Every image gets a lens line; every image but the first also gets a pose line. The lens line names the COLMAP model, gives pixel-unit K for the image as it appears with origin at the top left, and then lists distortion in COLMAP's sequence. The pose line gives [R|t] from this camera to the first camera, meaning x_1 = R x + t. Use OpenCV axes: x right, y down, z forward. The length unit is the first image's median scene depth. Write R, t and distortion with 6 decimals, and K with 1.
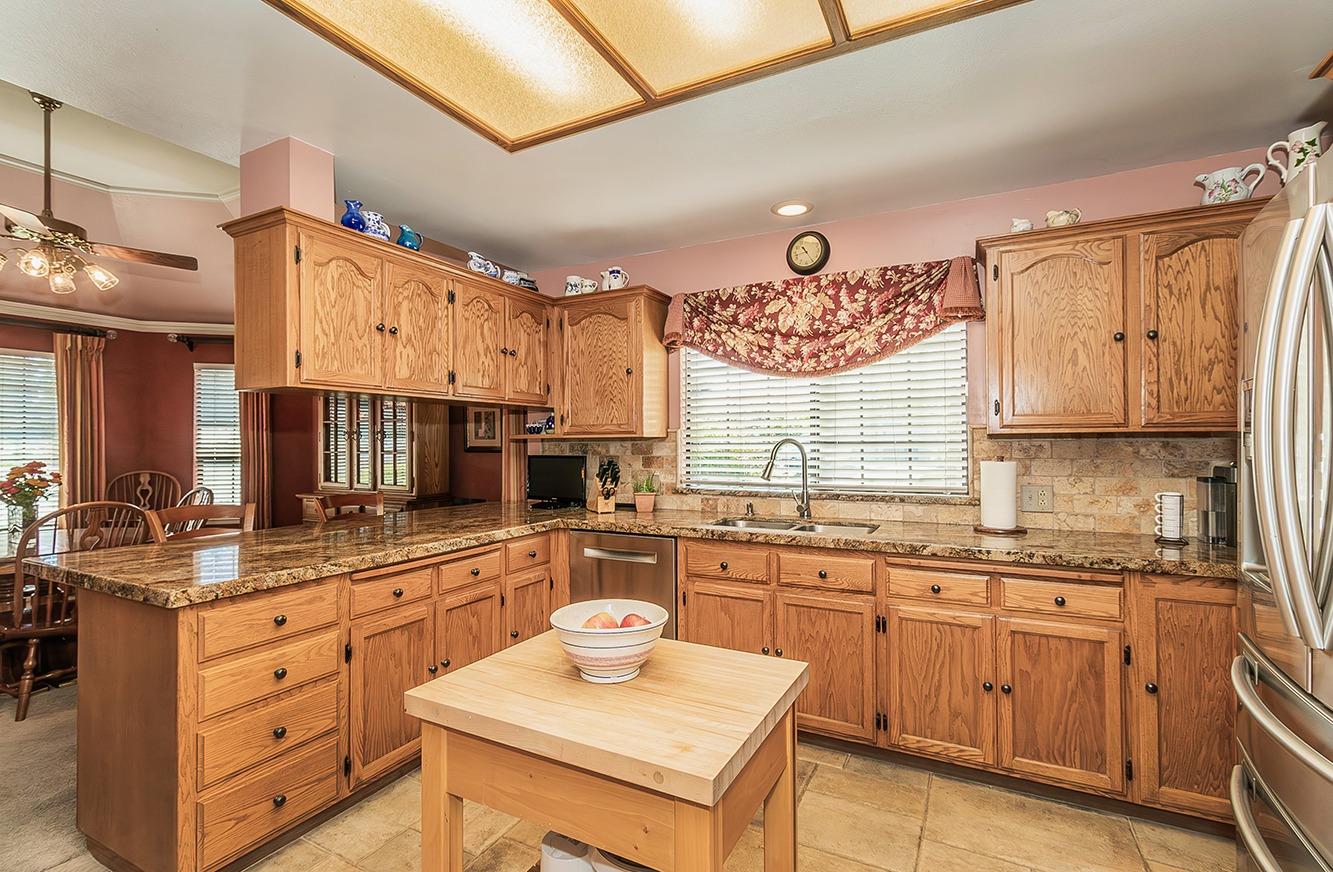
lens RADIAL K [[601.6, 0, 666.5], [0, 601.6, 436.0], [0, 0, 1]] dist [0.000564, 0.000004]
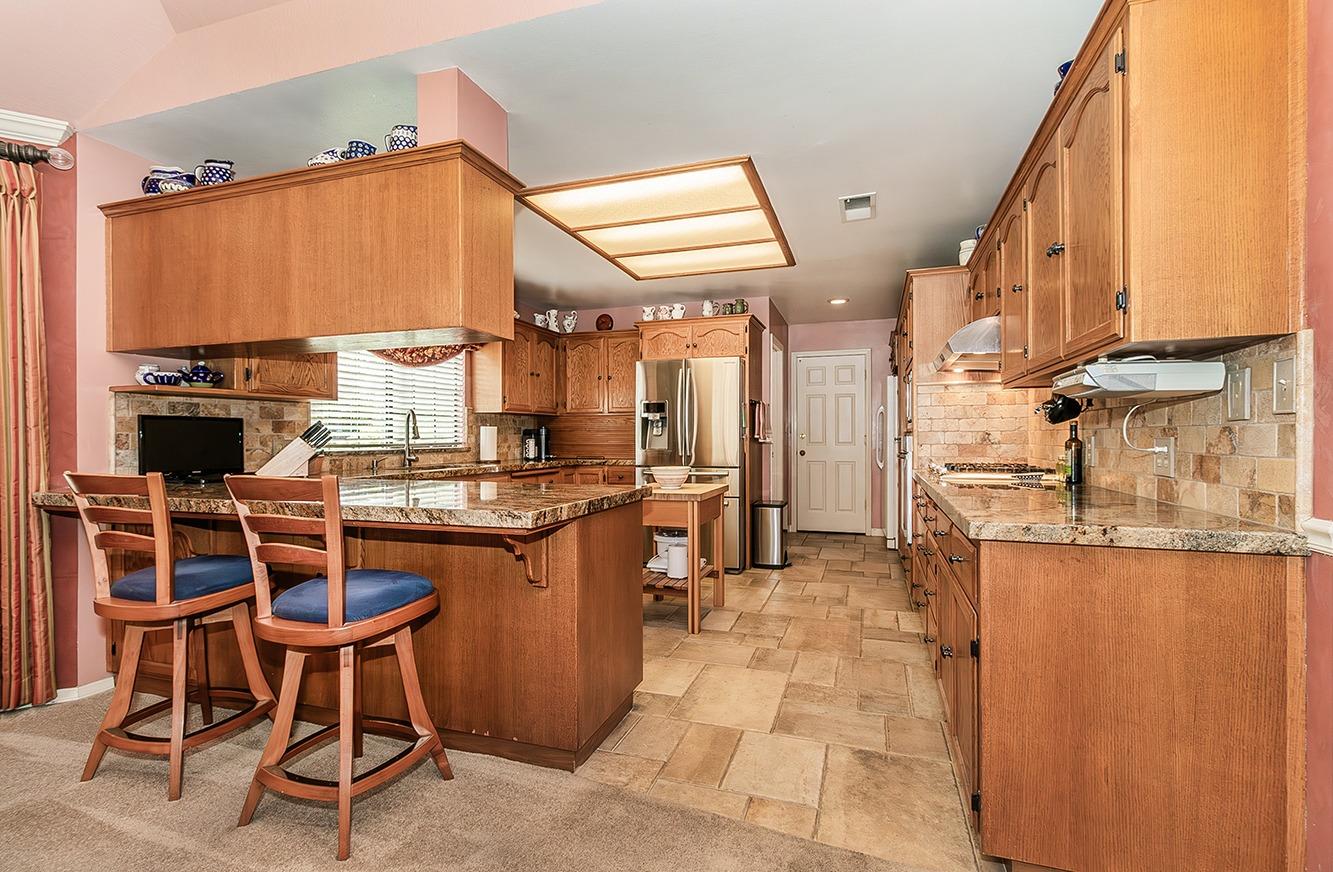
lens RADIAL K [[601.6, 0, 666.5], [0, 601.6, 436.0], [0, 0, 1]] dist [0.000564, 0.000004]
pose [[-0.160567, 0.006428, 0.987004, -1.271570], [-0.006987, 0.999946, -0.007649, 0.072257], [-0.987000, -0.008124, -0.160514, 0.646267]]
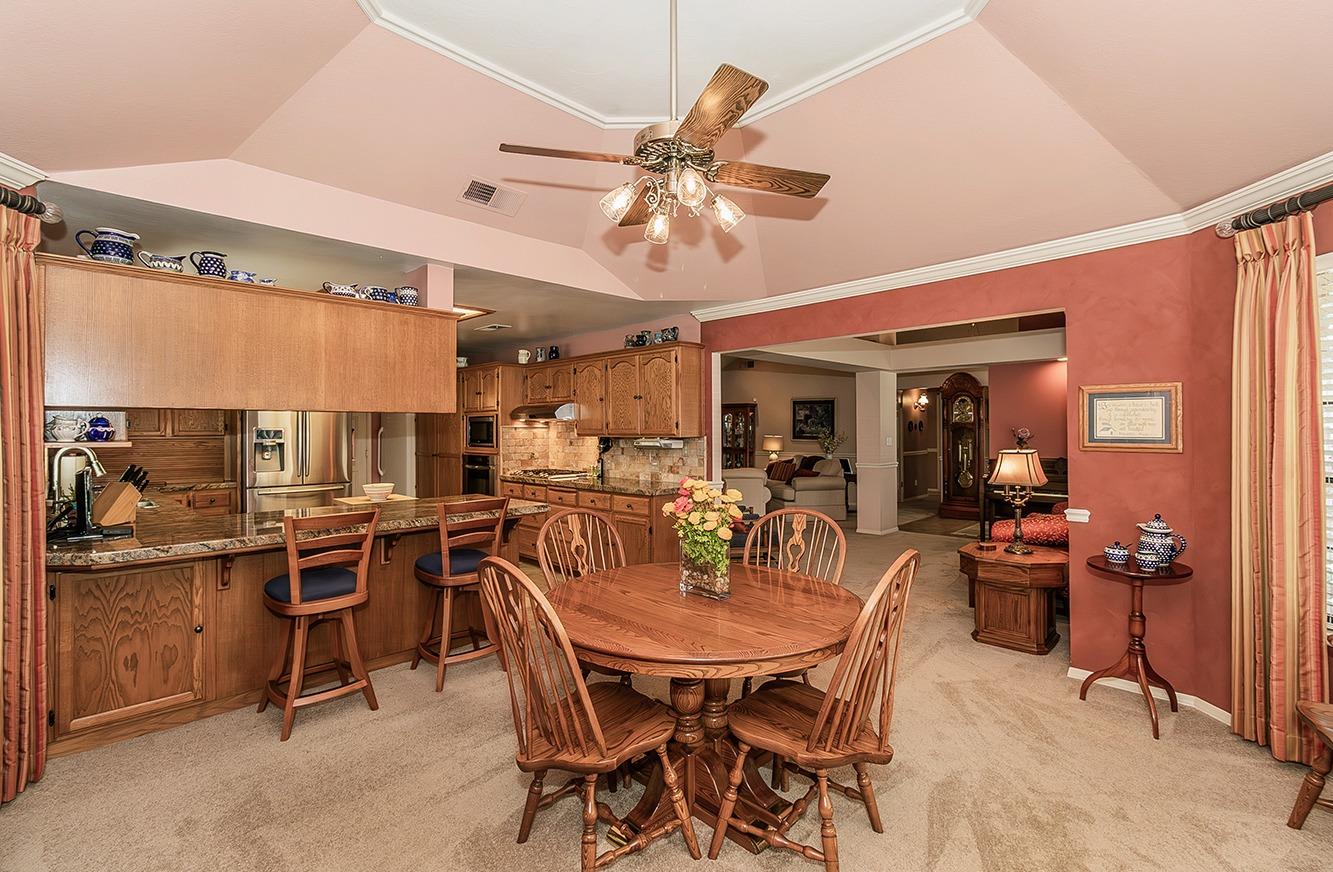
lens RADIAL K [[601.6, 0, 666.5], [0, 601.6, 436.0], [0, 0, 1]] dist [0.000564, 0.000004]
pose [[-0.953565, 0.005649, 0.301133, -1.346348], [0.004916, 0.999983, -0.003192, -0.002966], [-0.301146, -0.001564, -0.953577, 1.825881]]
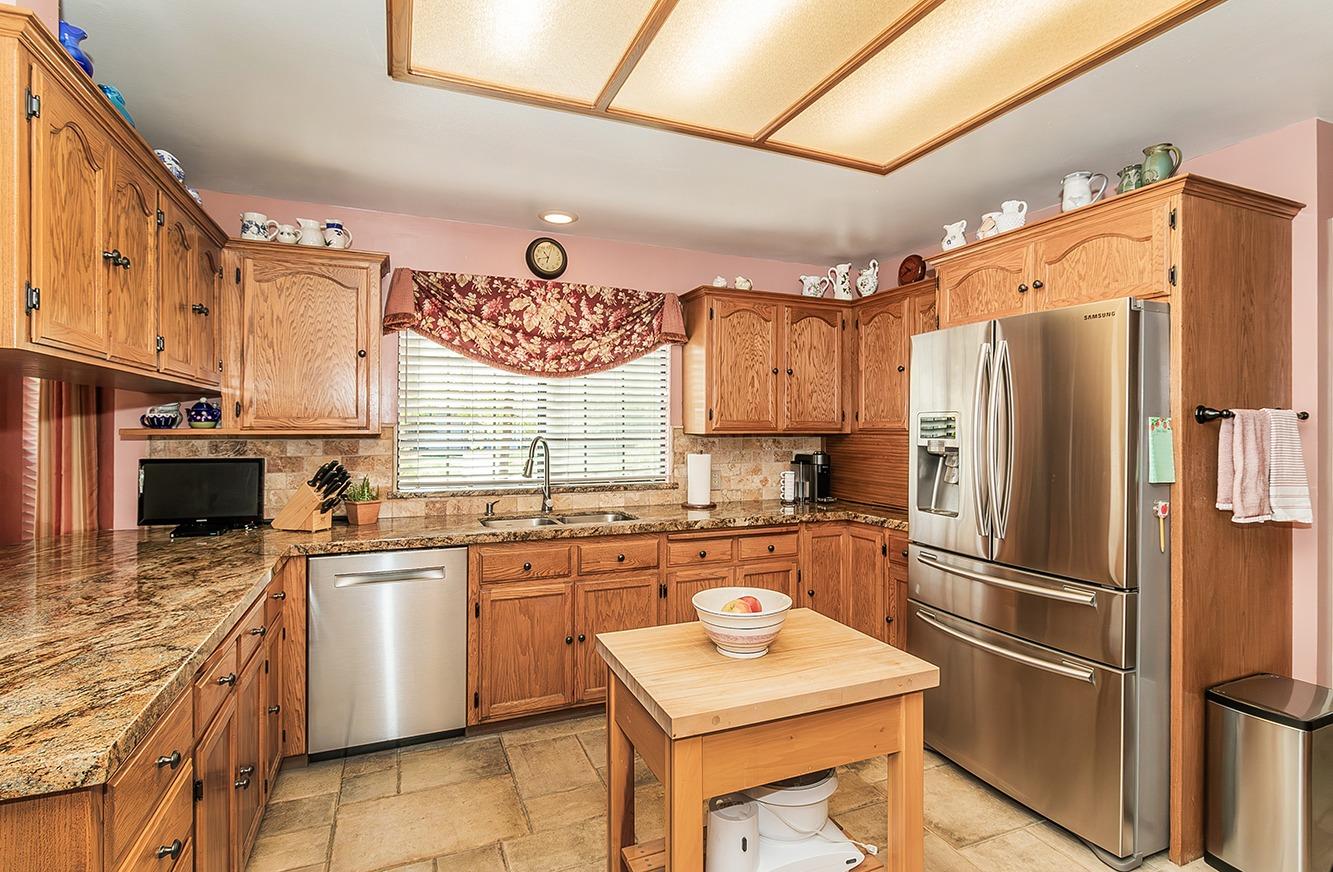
lens RADIAL K [[624.7, 0, 661.2], [0, 624.7, 429.0], [0, 0, 1]] dist [-0.018829, -0.000141]
pose [[0.640173, 0.005718, 0.768210, -0.489165], [-0.013935, 0.999894, 0.004170, -0.015675], [-0.768105, -0.013374, 0.640185, 0.157427]]
